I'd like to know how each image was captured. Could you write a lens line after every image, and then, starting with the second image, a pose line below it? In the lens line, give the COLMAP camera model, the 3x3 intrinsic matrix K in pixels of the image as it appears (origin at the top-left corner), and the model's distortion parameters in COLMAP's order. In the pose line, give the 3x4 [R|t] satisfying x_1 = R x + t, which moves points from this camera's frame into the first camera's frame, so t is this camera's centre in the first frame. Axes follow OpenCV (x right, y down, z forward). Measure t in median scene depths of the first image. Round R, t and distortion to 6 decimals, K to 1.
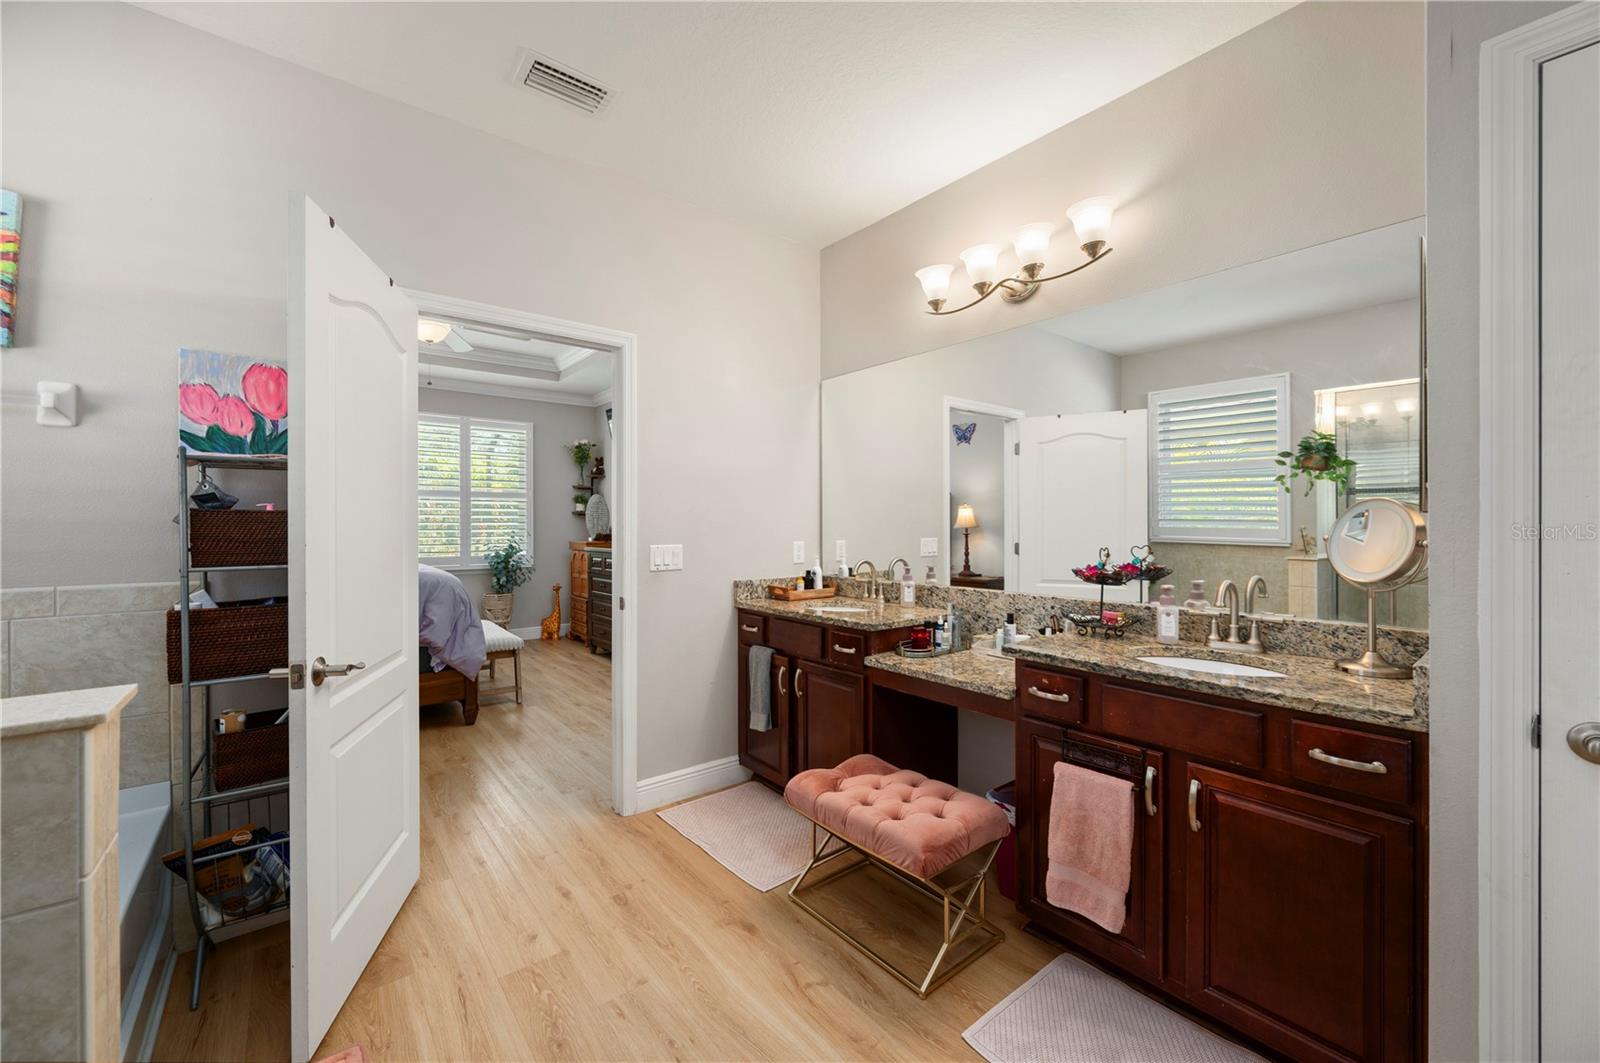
lens RADIAL K [[630.4, 0, 803.0], [0, 630.4, 529.7], [0, 0, 1]] dist [-0.001868, -0.000136]
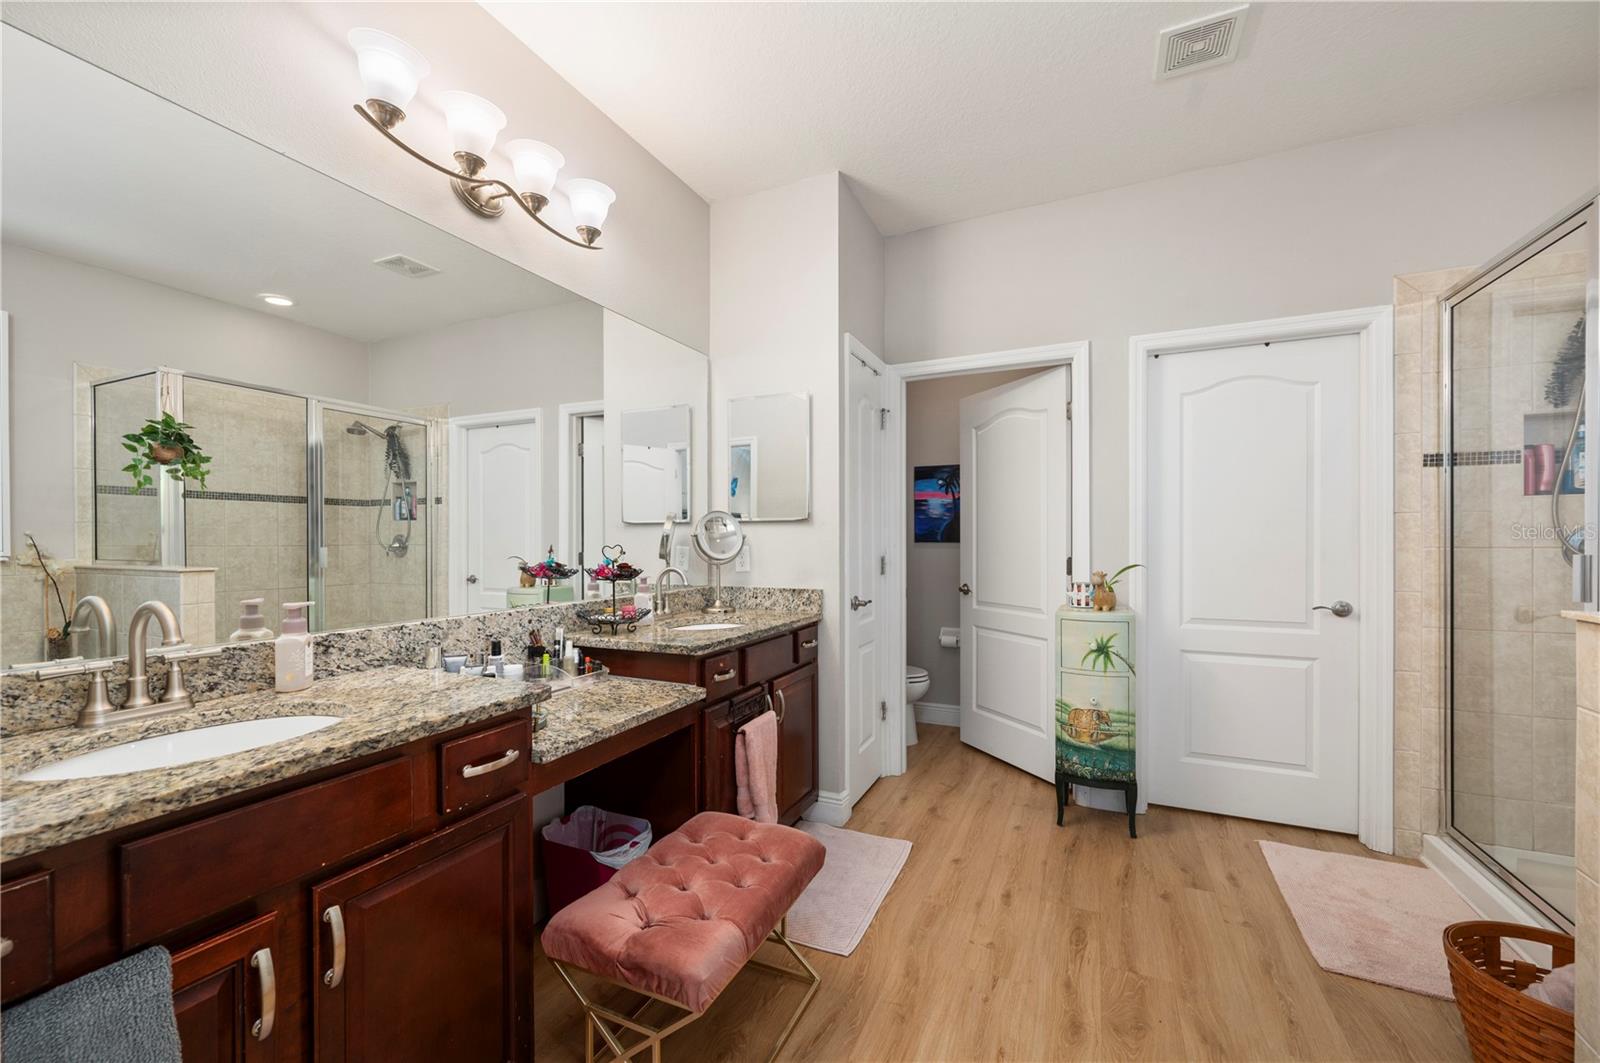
lens RADIAL K [[630.4, 0, 803.0], [0, 630.4, 529.7], [0, 0, 1]] dist [-0.001868, -0.000136]
pose [[-0.442582, 0.012724, 0.896638, -0.509384], [0.008373, 0.999914, -0.010056, 0.013757], [-0.896689, 0.003057, -0.442651, 1.045631]]
